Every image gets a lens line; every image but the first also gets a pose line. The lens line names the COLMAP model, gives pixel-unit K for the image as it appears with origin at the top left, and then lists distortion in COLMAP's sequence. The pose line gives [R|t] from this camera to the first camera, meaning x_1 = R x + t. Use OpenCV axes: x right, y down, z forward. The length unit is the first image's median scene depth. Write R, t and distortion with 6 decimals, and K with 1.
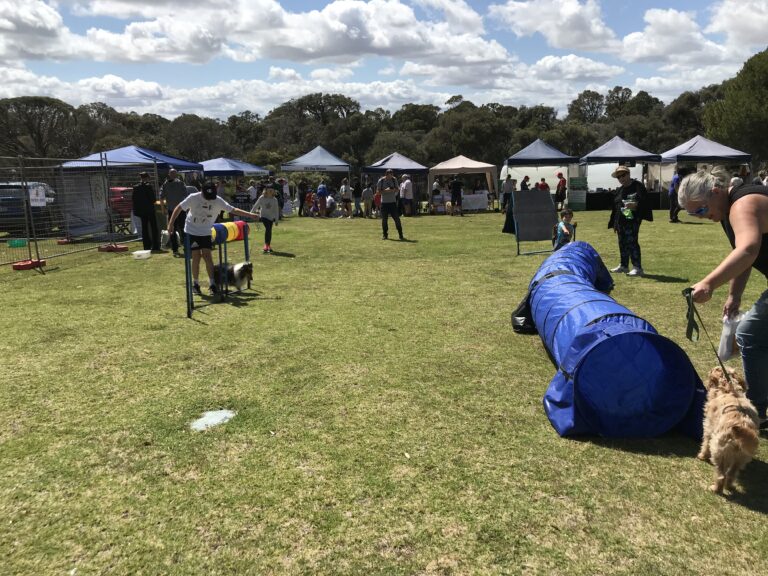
lens RADIAL K [[630.9, 0, 384.0], [0, 630.9, 288.0], [0, 0, 1]] dist [0.025442, -0.003127]
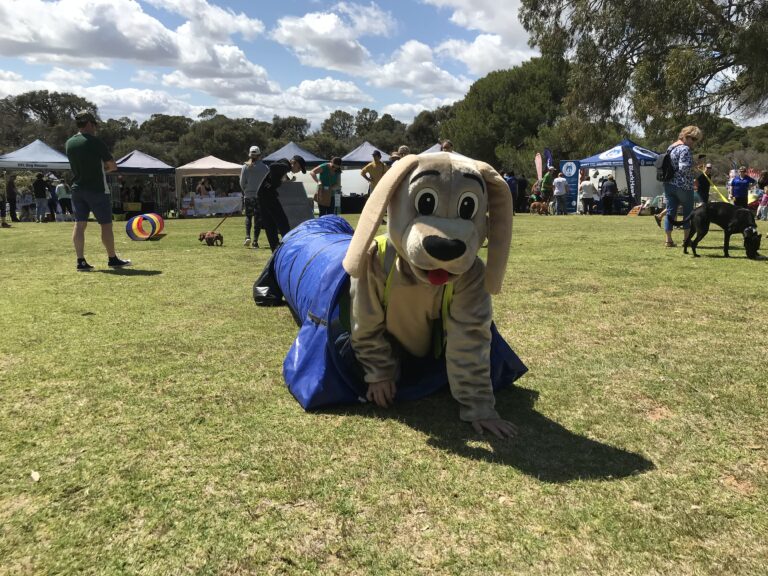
lens RADIAL K [[630.9, 0, 384.0], [0, 630.9, 288.0], [0, 0, 1]] dist [0.025442, -0.003127]
pose [[0.932143, -0.042815, 0.359550, 0.067135], [0.052970, 0.998426, -0.018434, 0.065999], [-0.358195, 0.036229, 0.932944, 0.188772]]
